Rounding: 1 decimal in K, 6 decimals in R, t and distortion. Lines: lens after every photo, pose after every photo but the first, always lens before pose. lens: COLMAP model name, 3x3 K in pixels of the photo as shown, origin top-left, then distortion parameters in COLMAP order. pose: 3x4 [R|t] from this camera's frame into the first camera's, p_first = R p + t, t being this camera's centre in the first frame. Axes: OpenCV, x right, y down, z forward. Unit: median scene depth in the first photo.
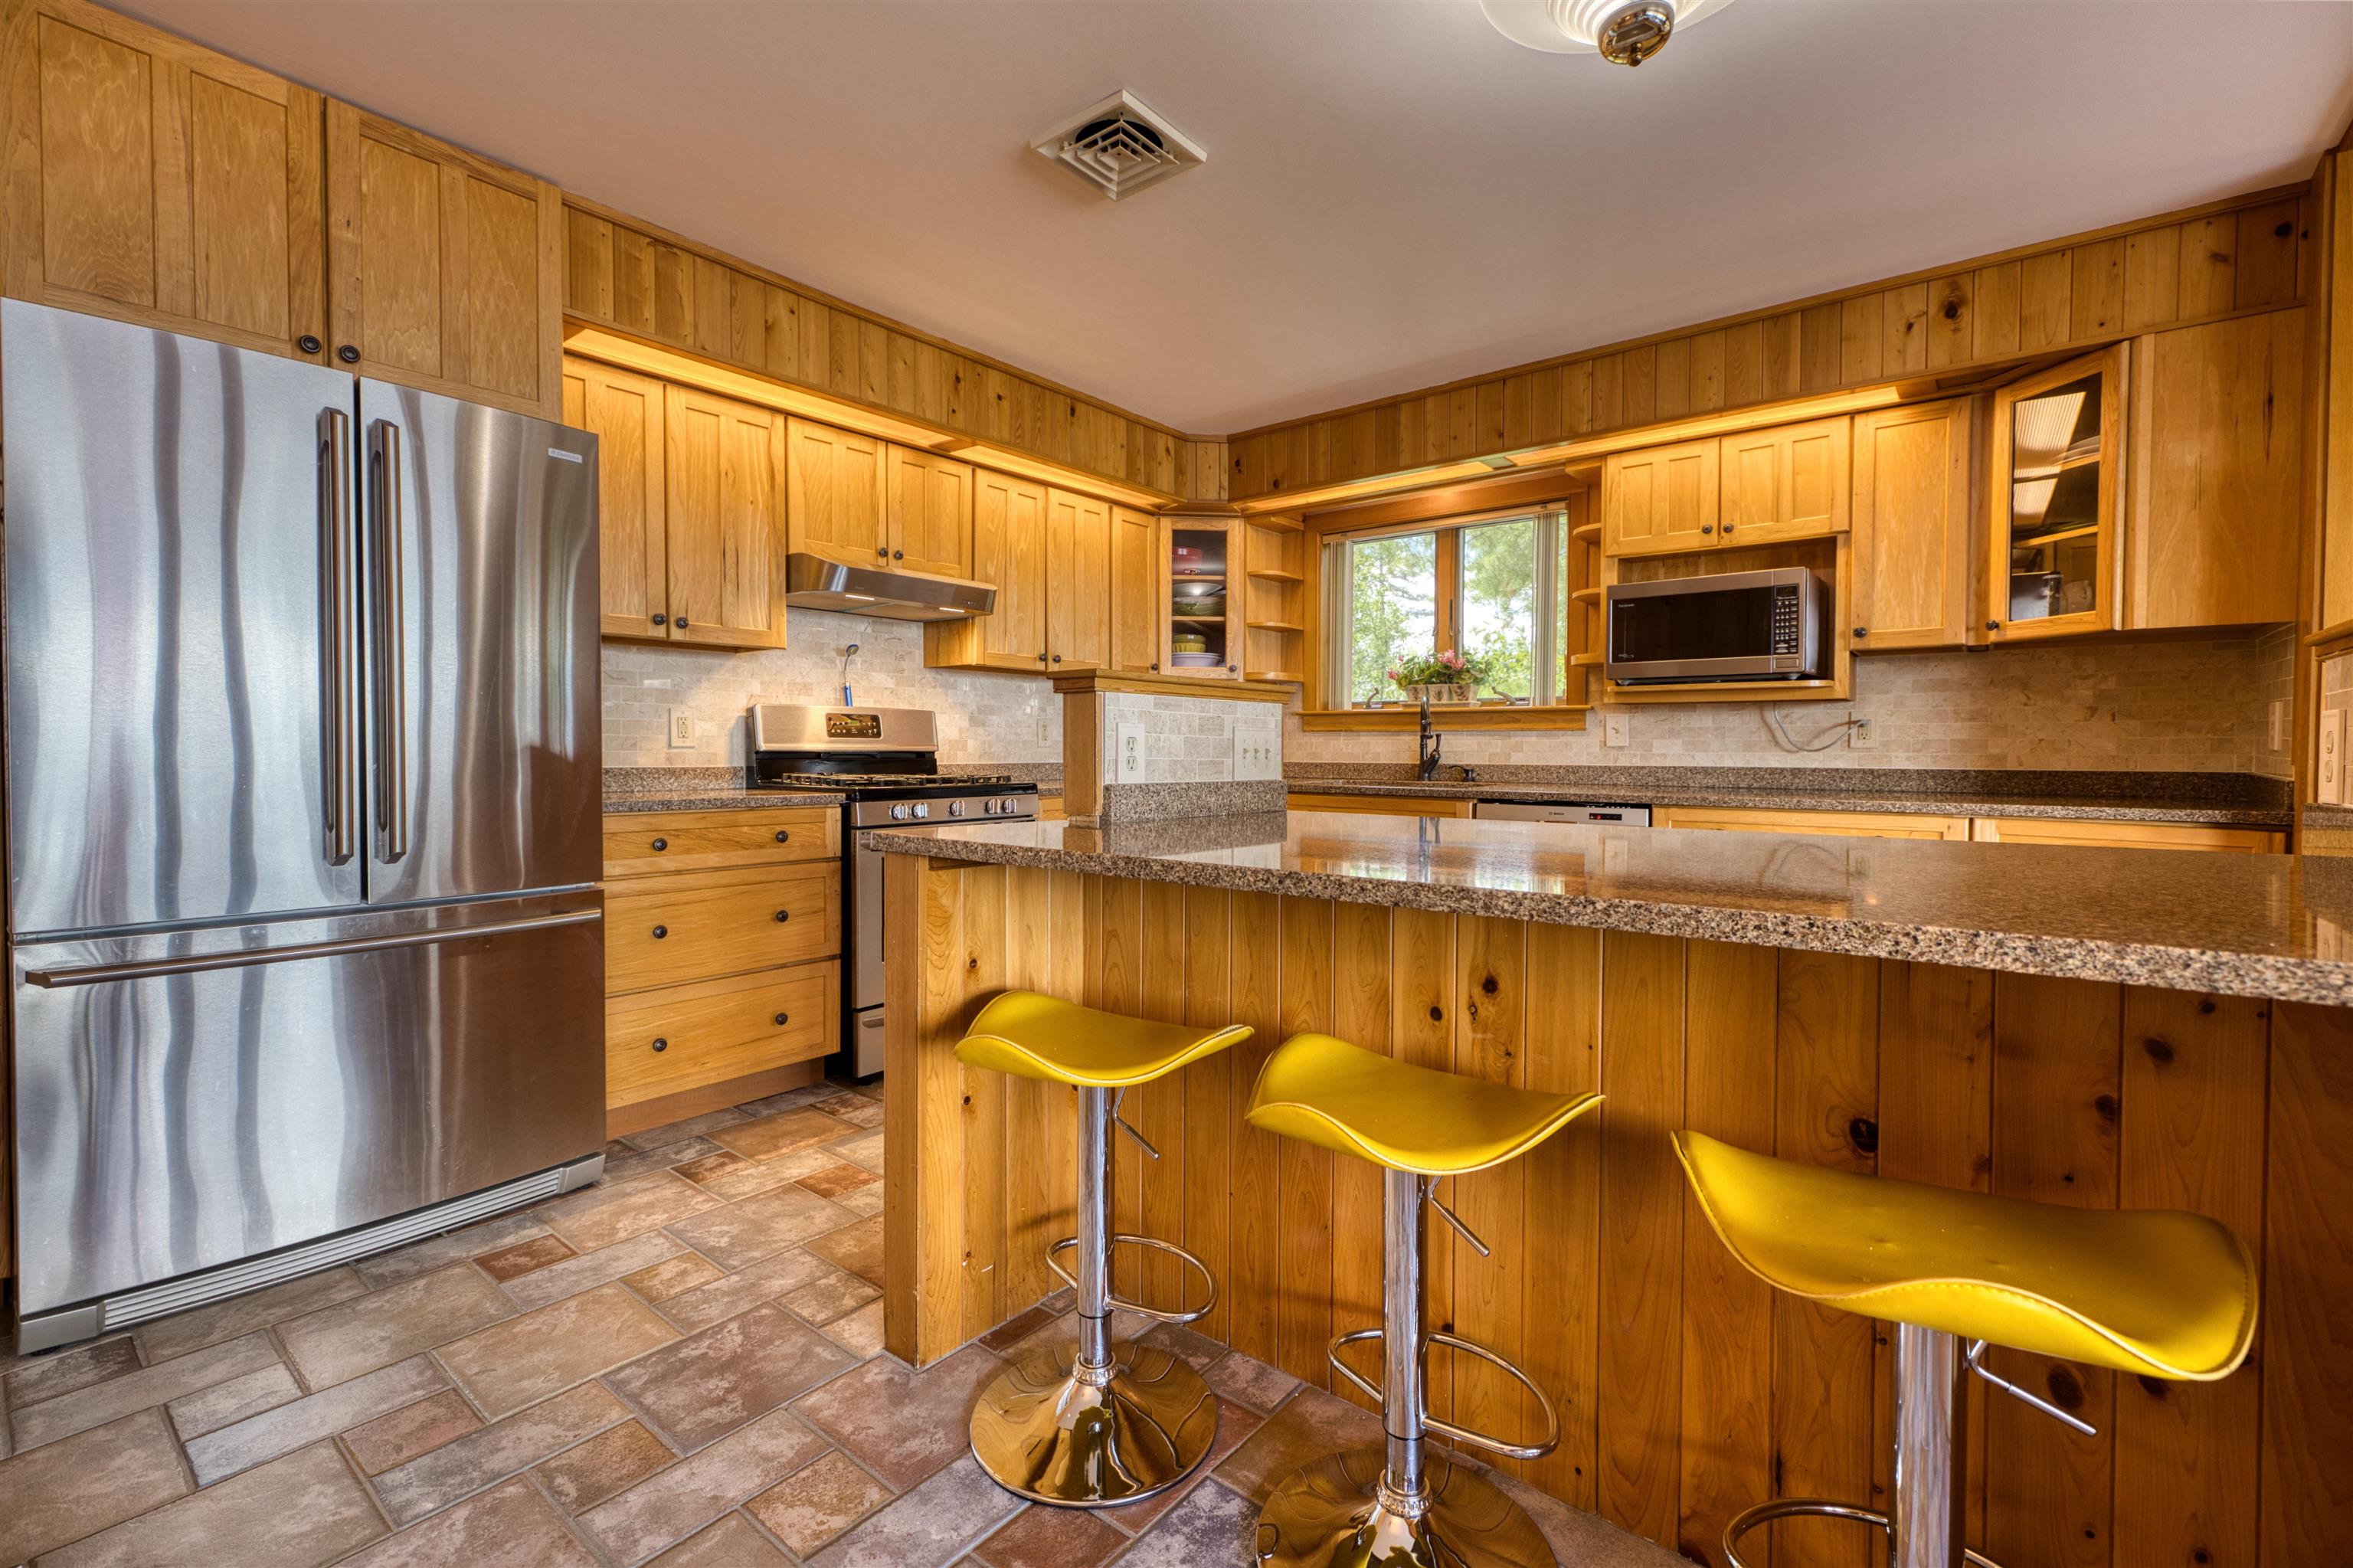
lens RADIAL K [[1013.3, 0, 1183.2], [0, 1013.3, 771.2], [0, 0, 1]] dist [-0.000725, 0.001798]
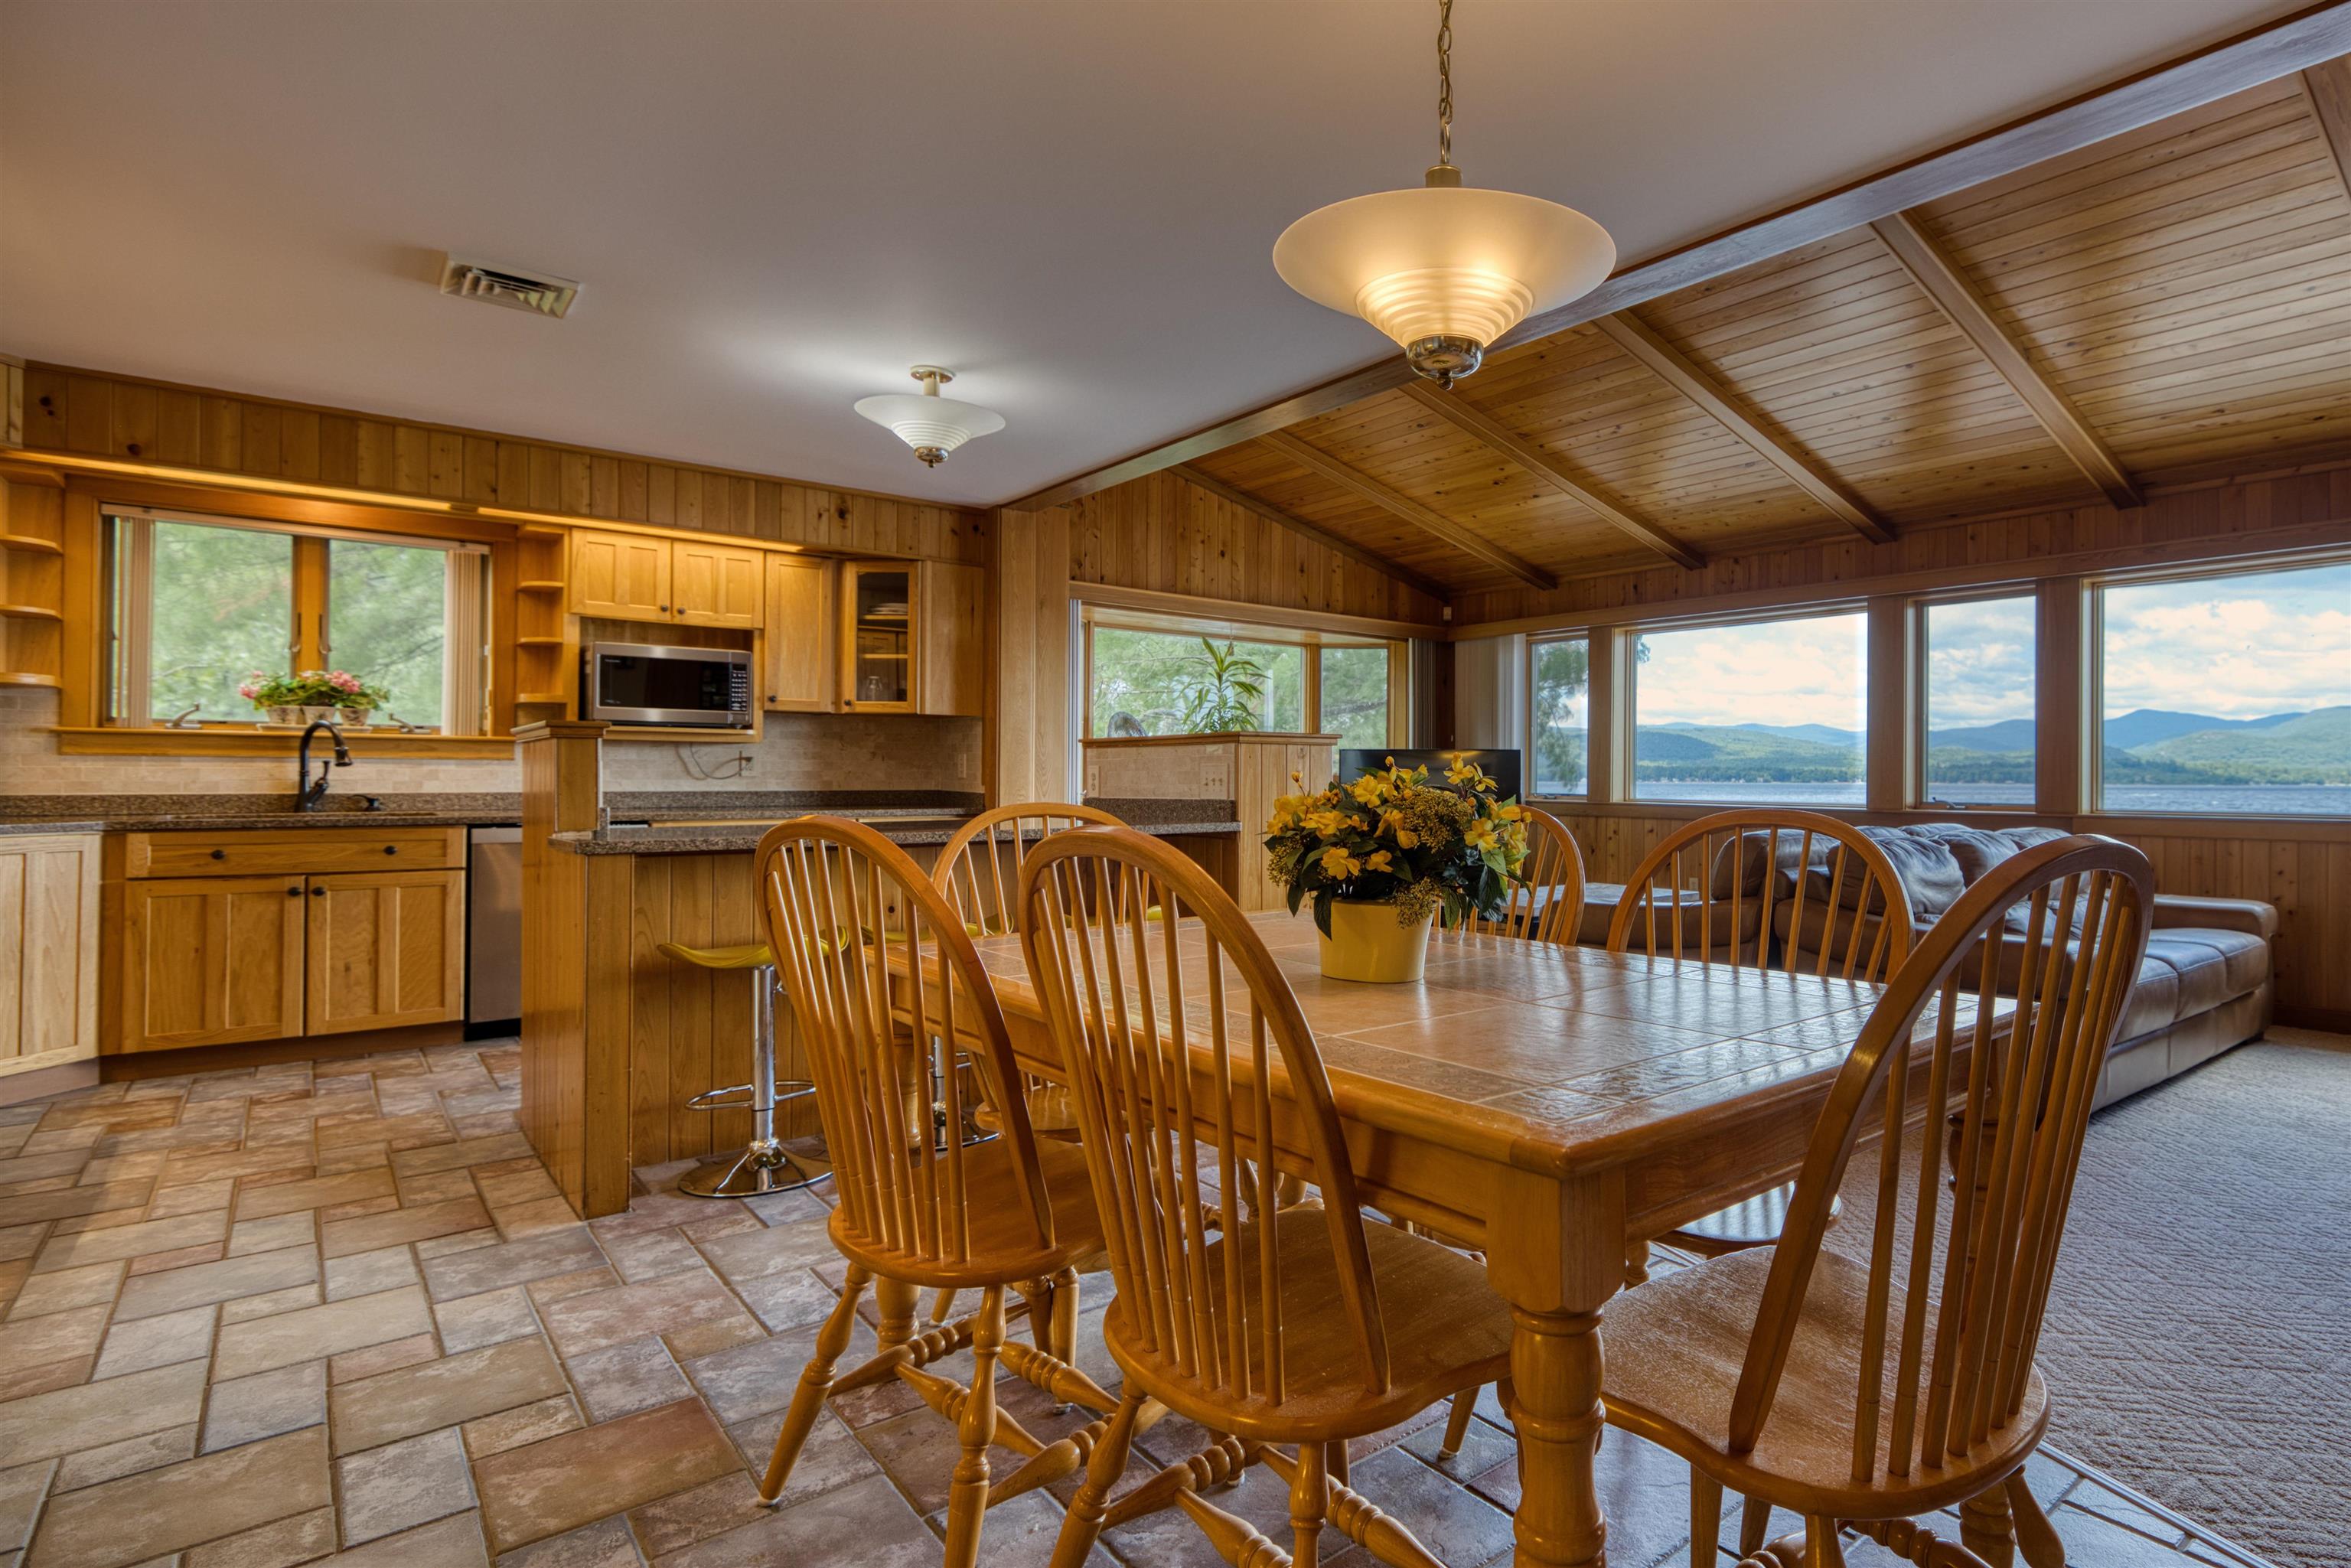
lens RADIAL K [[1219.7, 0, 1418.5], [0, 1219.7, 766.9], [0, 0, 1]] dist [0.003257, 0.000142]
pose [[0.151558, 0.006359, 0.988428, -0.896721], [0.019393, 0.999768, -0.009406, -0.002278], [-0.988258, 0.020595, 0.151400, -0.191478]]
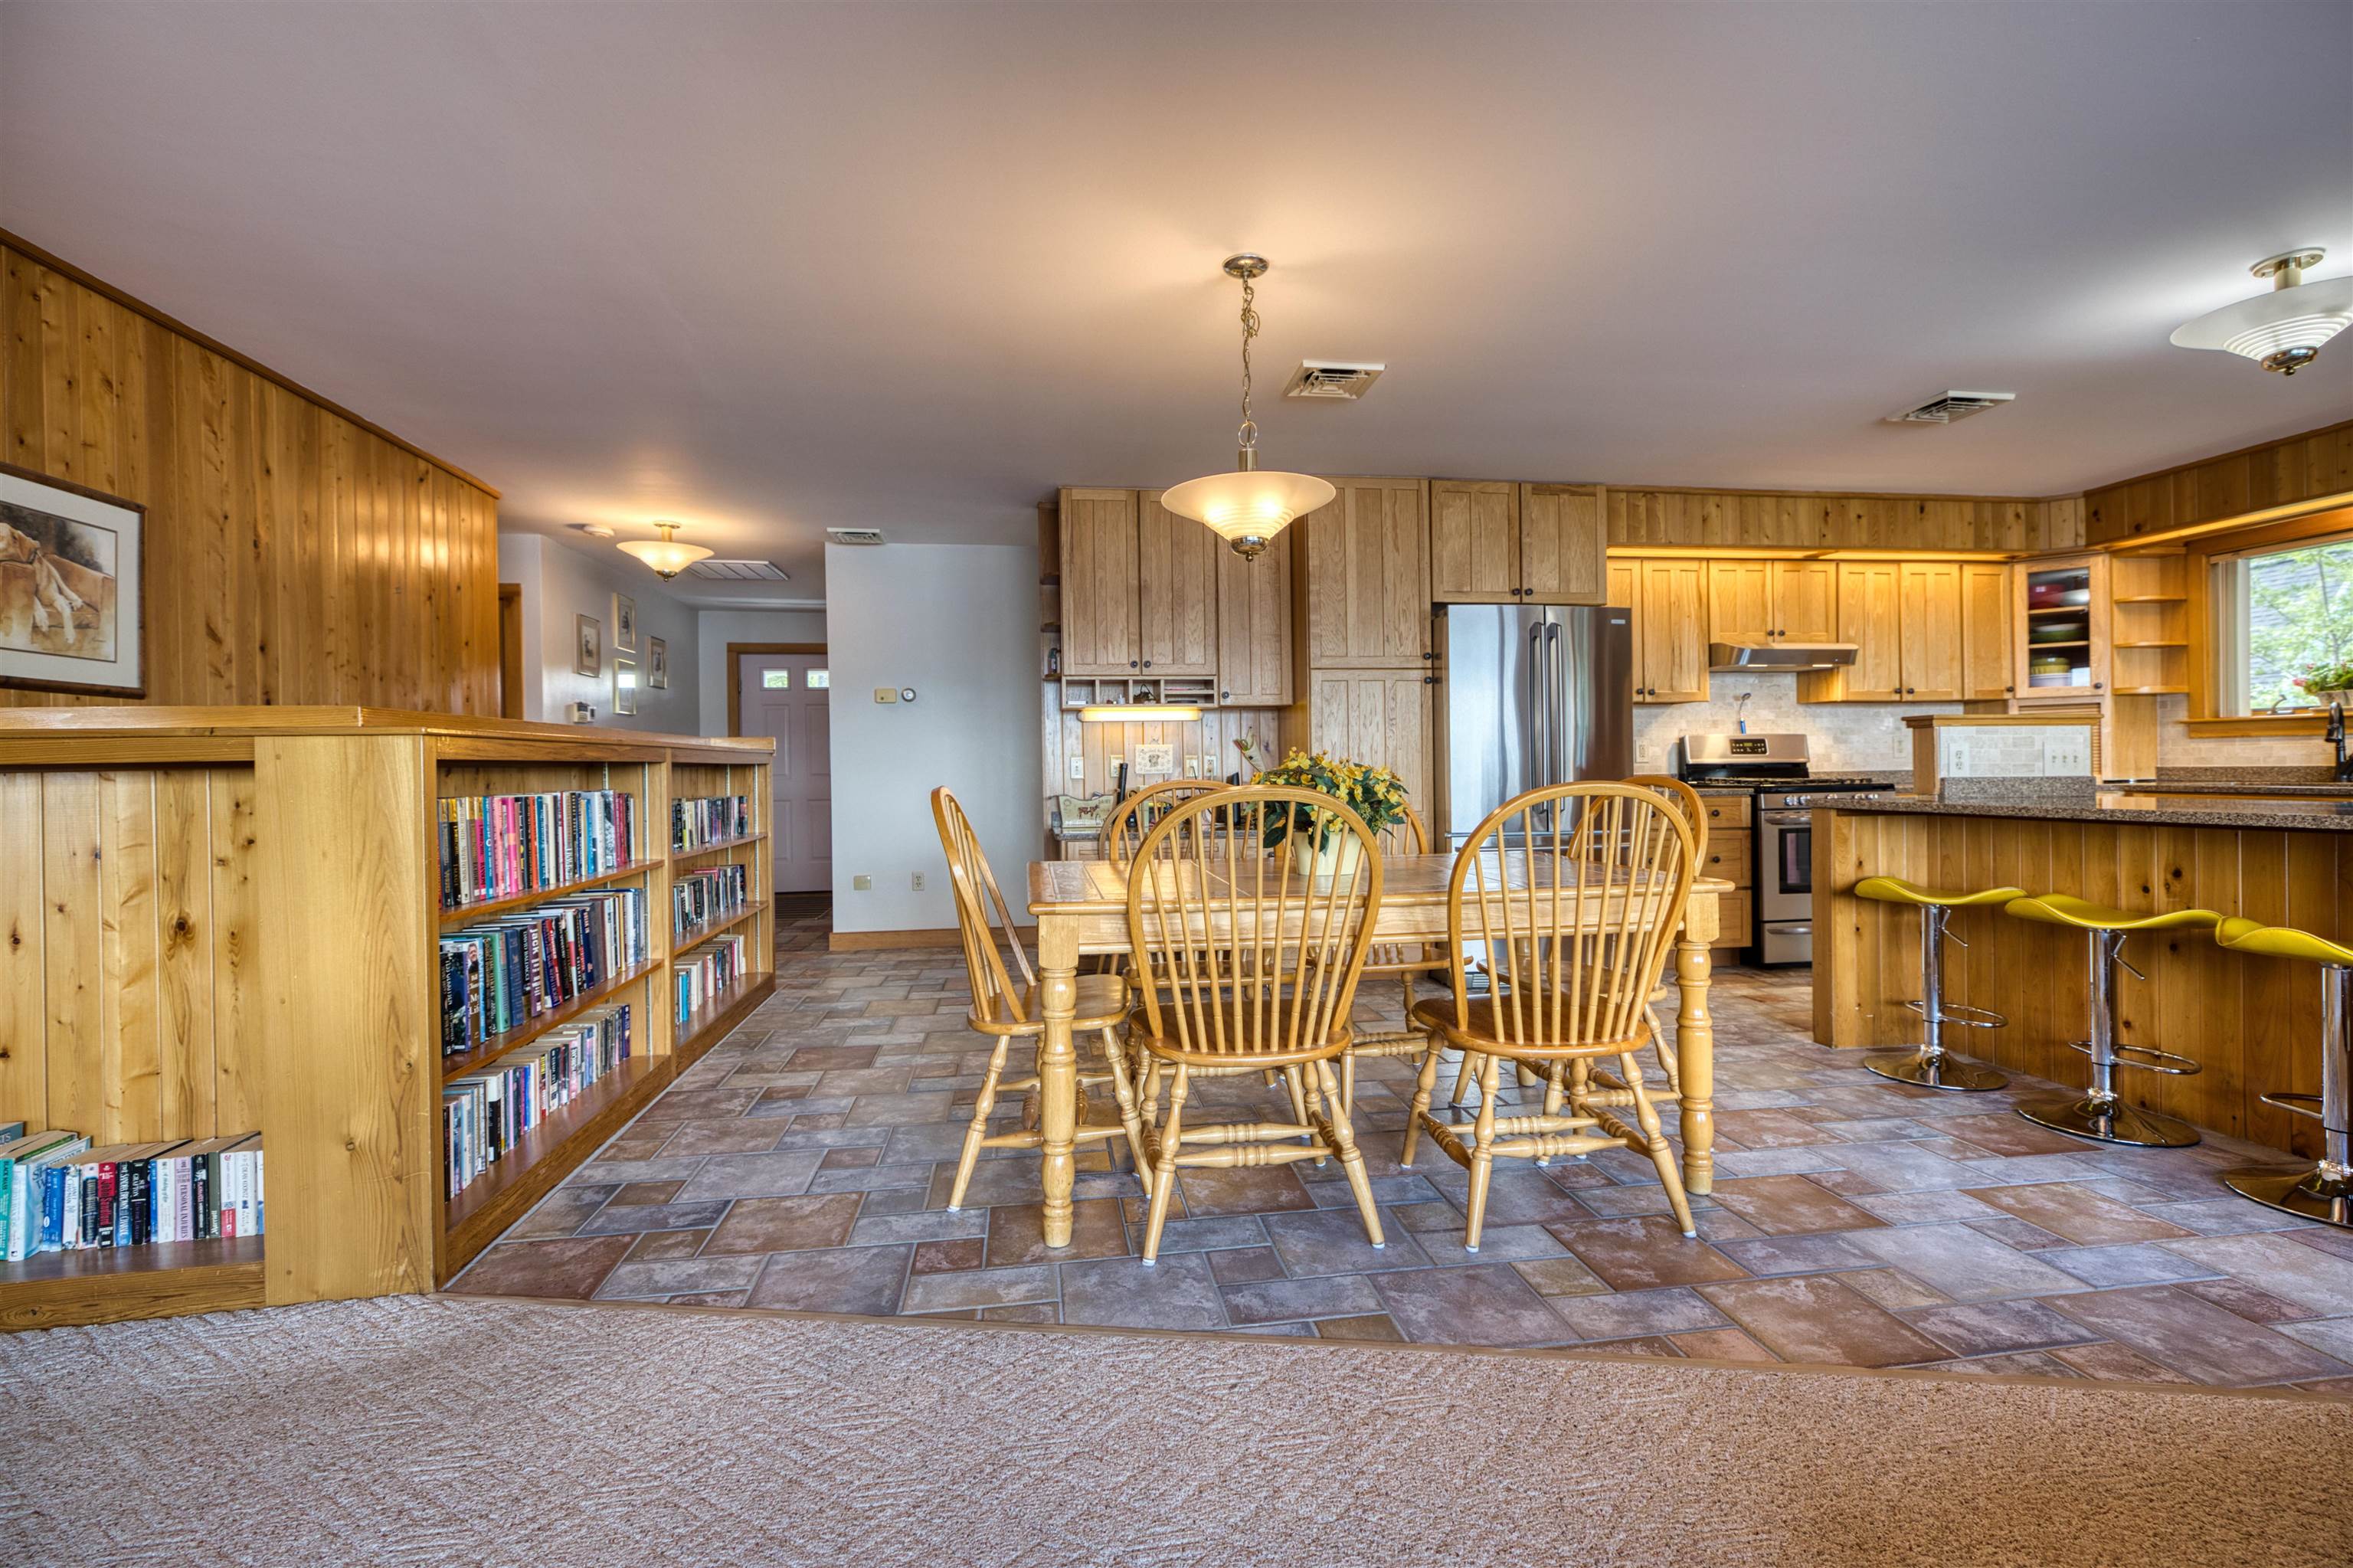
lens RADIAL K [[1013.3, 0, 1187.5], [0, 1013.3, 772.3], [0, 0, 1]] dist [-0.000725, 0.001798]
pose [[0.733136, -0.011852, -0.679979, 0.100152], [0.001609, 0.999876, -0.015694, 0.018083], [0.680080, 0.010412, 0.733064, -0.748000]]
